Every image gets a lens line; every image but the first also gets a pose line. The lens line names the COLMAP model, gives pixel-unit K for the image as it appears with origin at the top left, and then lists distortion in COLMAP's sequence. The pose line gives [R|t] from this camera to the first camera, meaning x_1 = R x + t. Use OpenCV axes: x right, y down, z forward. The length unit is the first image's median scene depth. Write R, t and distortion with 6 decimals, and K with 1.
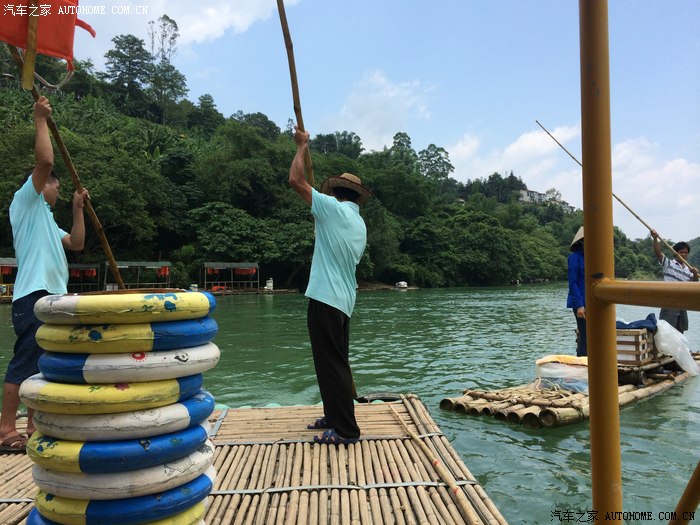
lens RADIAL K [[595.4, 0, 358.8], [0, 595.4, 259.7], [0, 0, 1]] dist [0.073513, -0.090986]
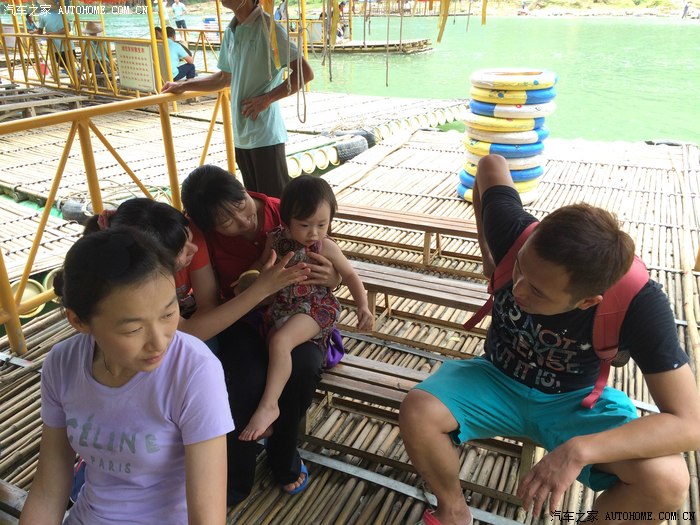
lens RADIAL K [[595.4, 0, 358.8], [0, 595.4, 259.7], [0, 0, 1]] dist [0.073513, -0.090986]
pose [[0.881232, 0.195865, -0.430194, 0.154768], [0.005881, 0.905495, 0.424315, -0.251596], [0.472647, -0.376450, 0.796800, -1.156288]]
